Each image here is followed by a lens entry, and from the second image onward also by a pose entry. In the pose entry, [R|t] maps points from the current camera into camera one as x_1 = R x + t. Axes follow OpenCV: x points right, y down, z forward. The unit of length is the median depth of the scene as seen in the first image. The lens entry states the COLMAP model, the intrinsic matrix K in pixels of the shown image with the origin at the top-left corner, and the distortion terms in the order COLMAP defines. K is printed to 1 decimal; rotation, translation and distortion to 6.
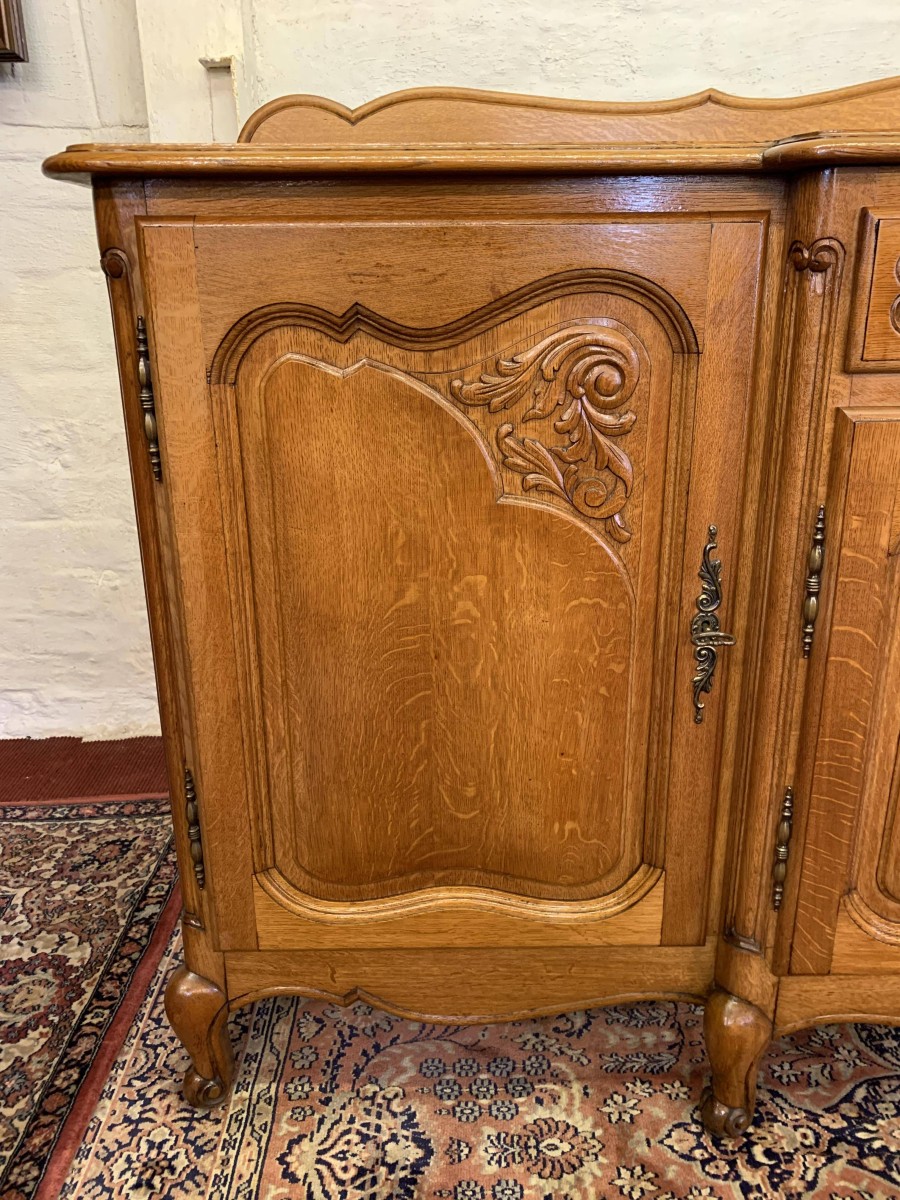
lens RADIAL K [[919.1, 0, 456.3], [0, 919.1, 588.1], [0, 0, 1]] dist [0.014327, -0.014270]
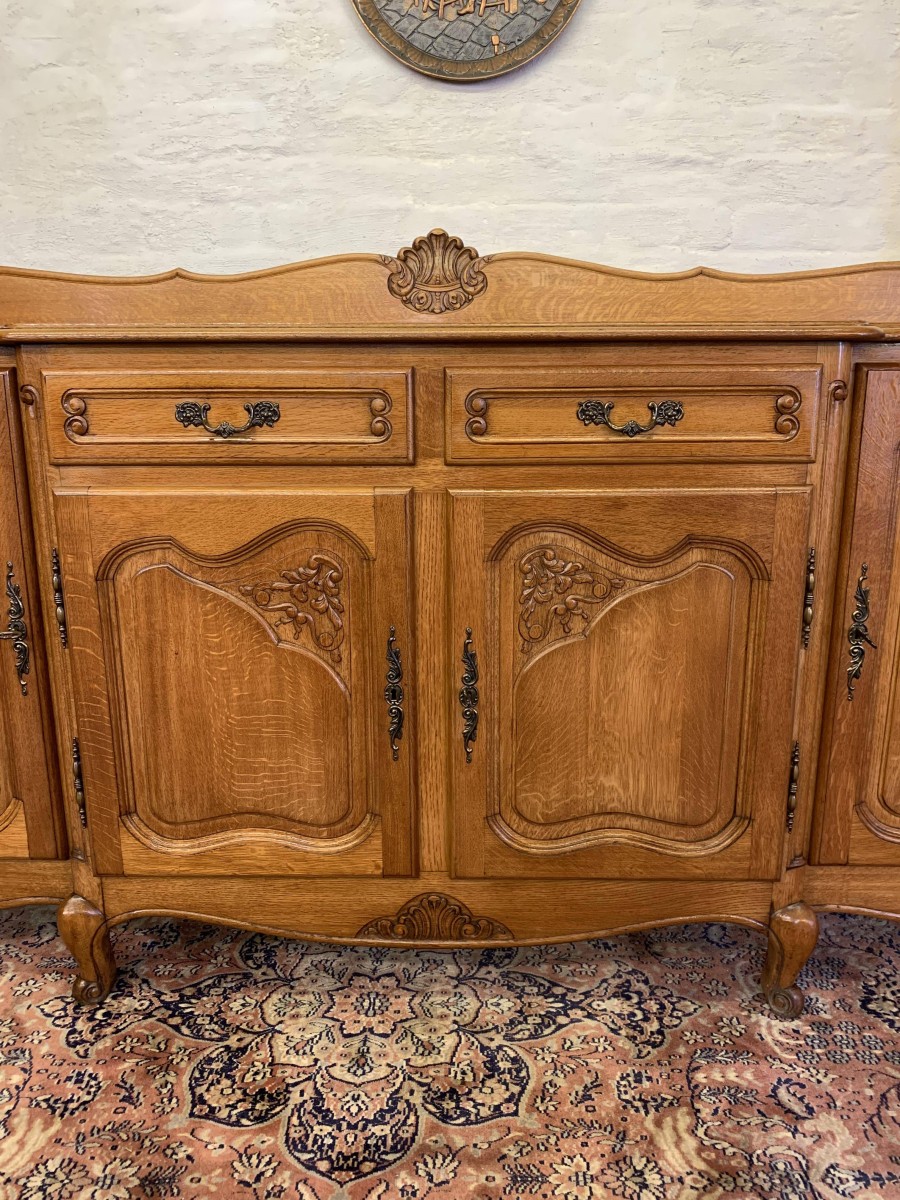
lens RADIAL K [[919.1, 0, 450.6], [0, 919.1, 593.2], [0, 0, 1]] dist [0.014327, -0.014270]
pose [[0.999639, 0.012137, -0.023983, 0.906696], [-0.014188, 0.996081, -0.087298, 0.094288], [0.022829, 0.087607, 0.995893, -0.447414]]
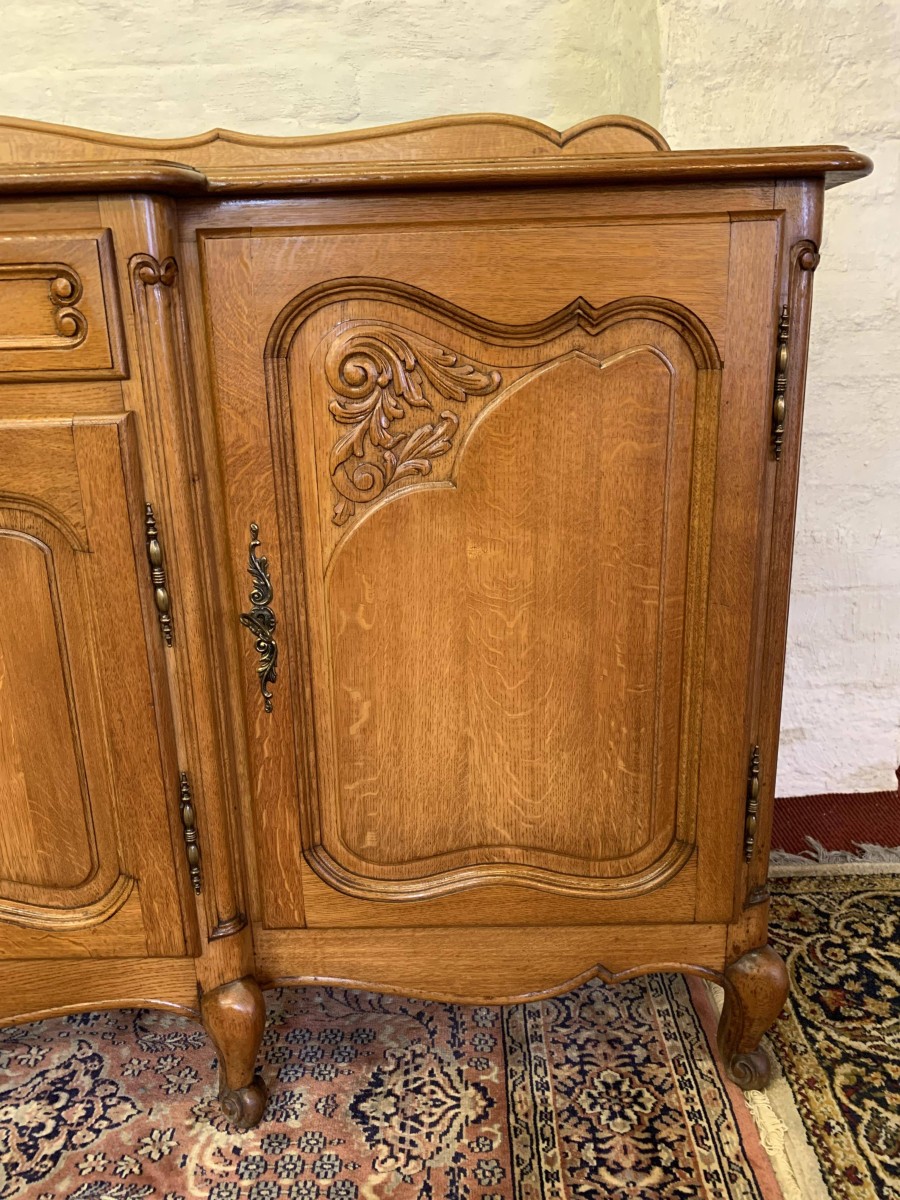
lens RADIAL K [[919.1, 0, 449.5], [0, 919.1, 587.8], [0, 0, 1]] dist [0.014327, -0.014270]
pose [[0.999553, -0.013290, -0.026784, 1.679408], [0.012342, 0.999303, -0.035244, 0.029132], [0.027234, 0.034897, 0.999020, -0.047433]]
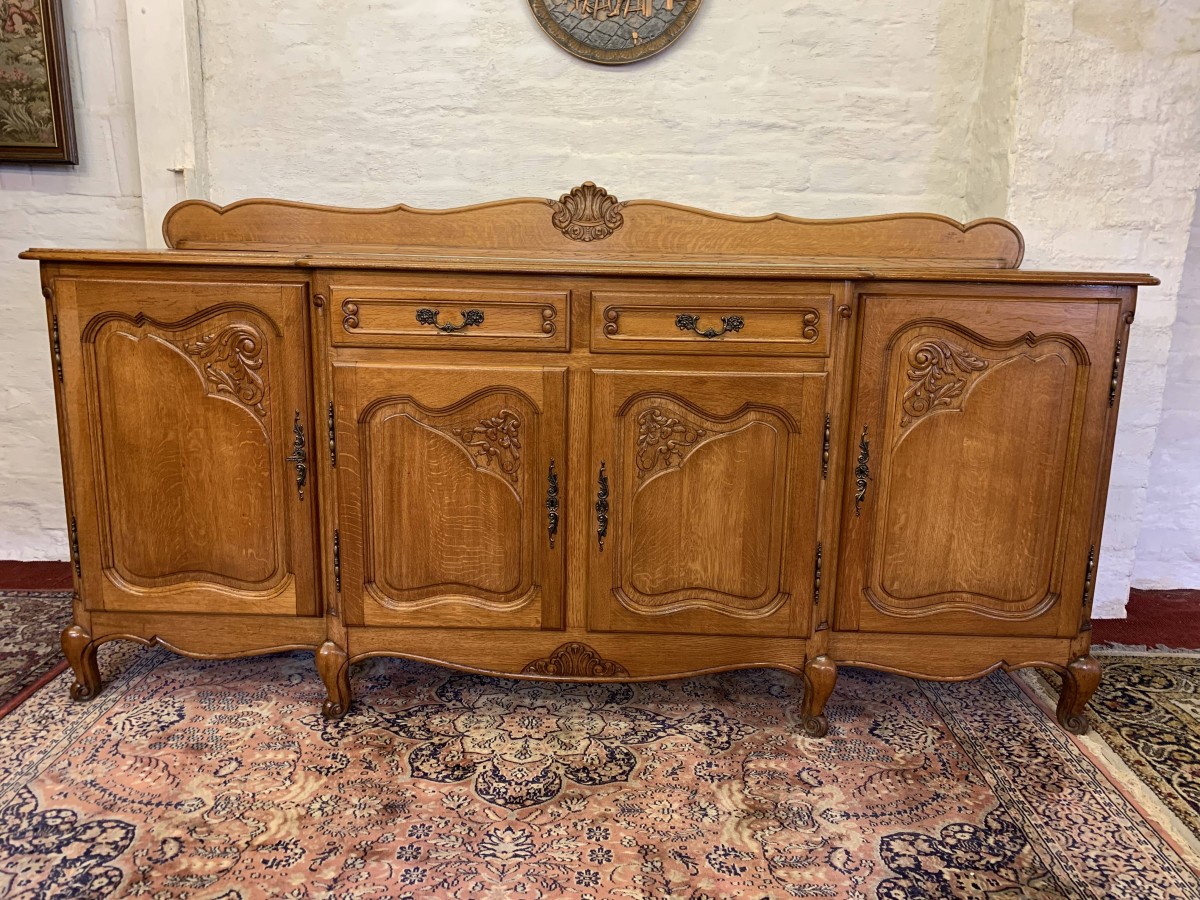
lens RADIAL K [[919.1, 0, 598.0], [0, 919.1, 437.4], [0, 0, 1]] dist [0.014327, -0.014270]
pose [[0.999179, 0.035128, -0.020196, 0.929213], [-0.037265, 0.992365, -0.117570, 0.210758], [0.015912, 0.118226, 0.992859, -1.096995]]
